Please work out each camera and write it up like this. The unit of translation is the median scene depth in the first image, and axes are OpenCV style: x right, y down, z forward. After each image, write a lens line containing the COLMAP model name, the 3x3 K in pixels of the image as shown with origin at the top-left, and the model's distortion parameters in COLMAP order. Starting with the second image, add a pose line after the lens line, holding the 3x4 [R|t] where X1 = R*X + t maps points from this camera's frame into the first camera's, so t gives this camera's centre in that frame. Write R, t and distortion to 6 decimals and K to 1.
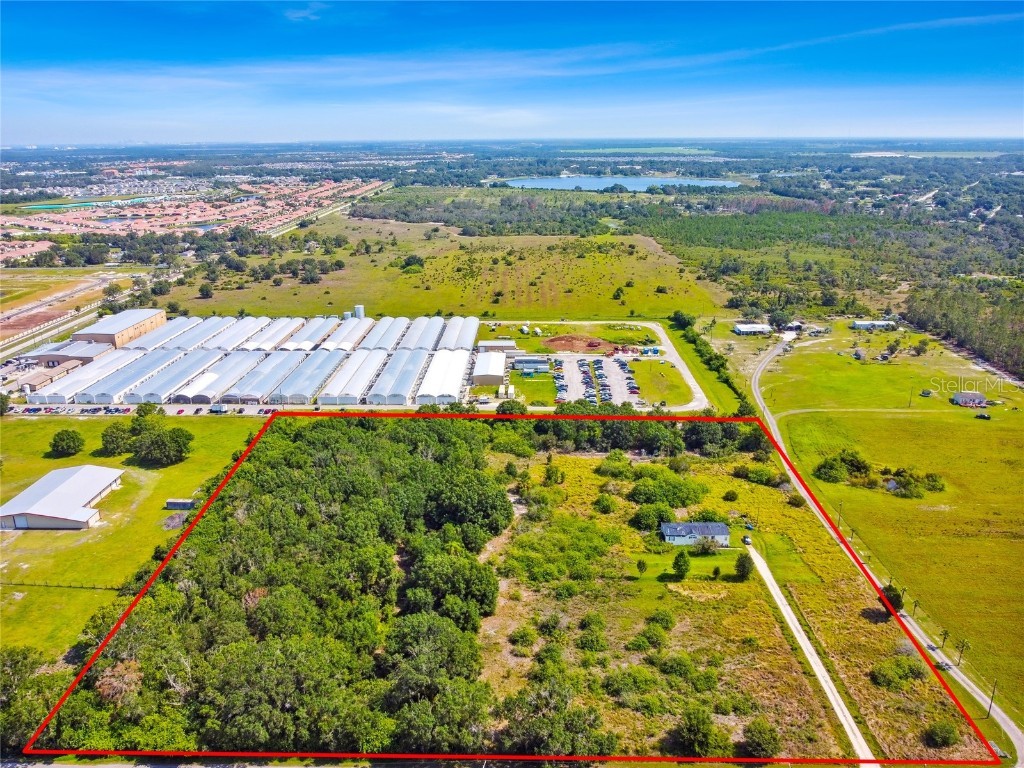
lens RADIAL K [[796.8, 0, 506.8], [0, 796.8, 388.8], [0, 0, 1]] dist [-0.015658, -0.001789]
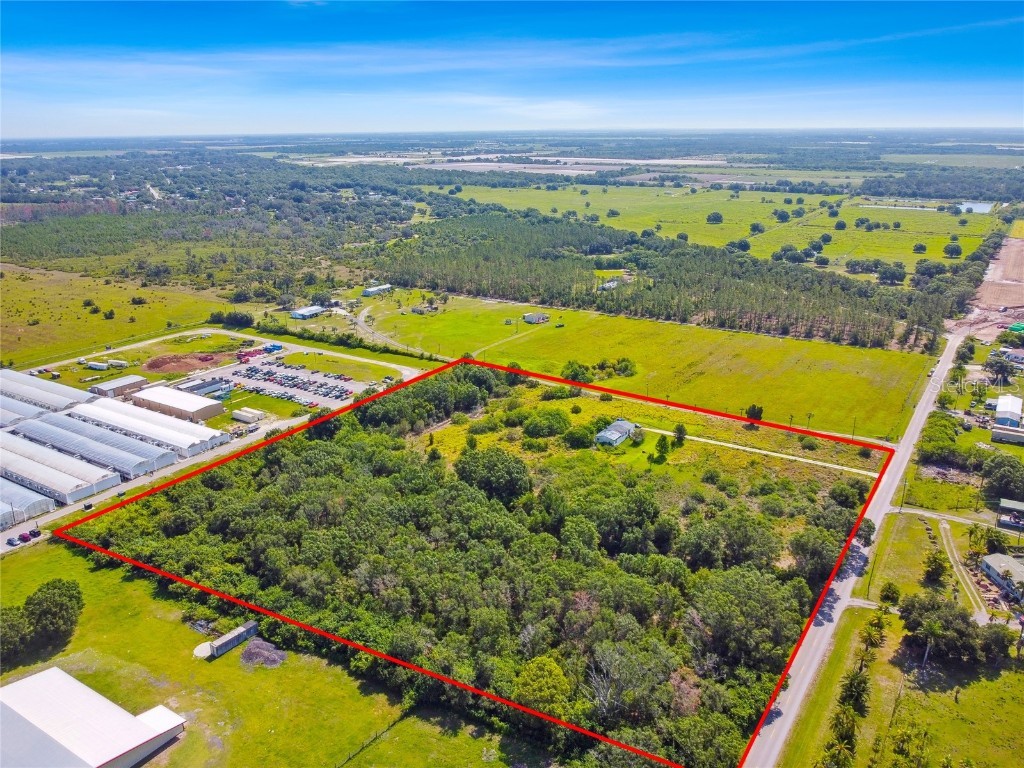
lens RADIAL K [[805.3, 0, 507.3], [0, 805.3, 383.2], [0, 0, 1]] dist [-0.011502, -0.004134]
pose [[0.521457, -0.256382, 0.813849, -0.581879], [0.265145, 0.955262, 0.131044, -0.072732], [-0.811037, 0.147454, 0.566106, 0.265858]]
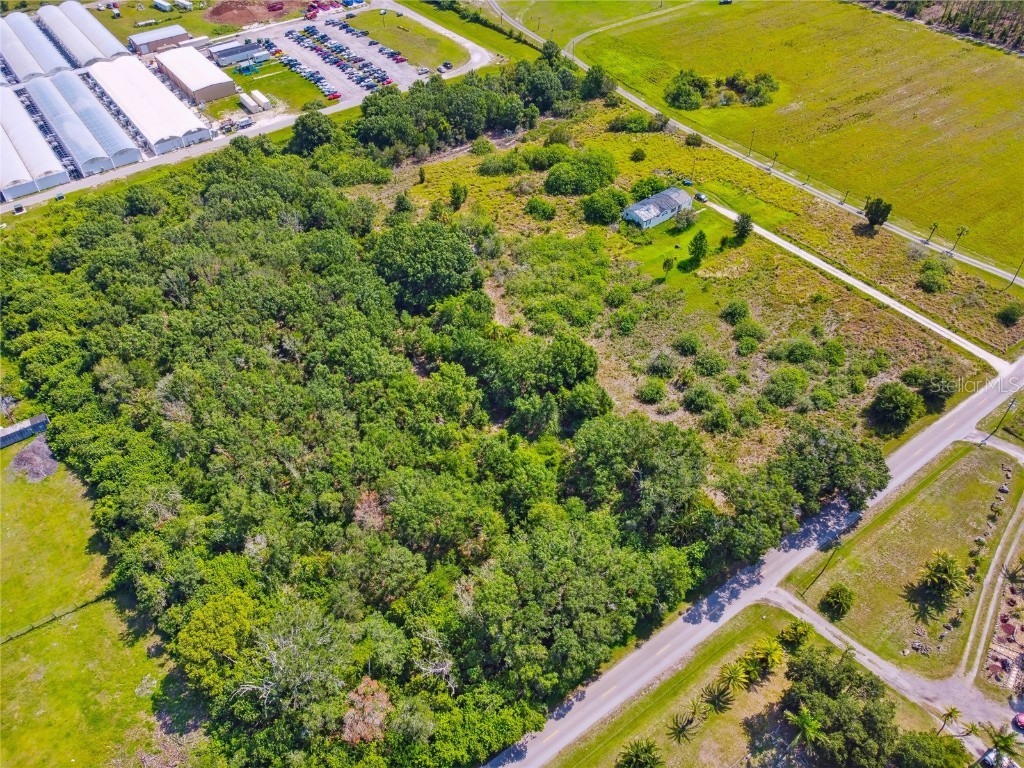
lens RADIAL K [[784.4, 0, 507.2], [0, 784.4, 390.9], [0, 0, 1]] dist [-0.013913, -0.001148]
pose [[0.789271, -0.432477, 0.435908, -0.258161], [0.199834, 0.852159, 0.483624, -0.074651], [-0.580619, -0.294601, 0.759007, 0.231615]]
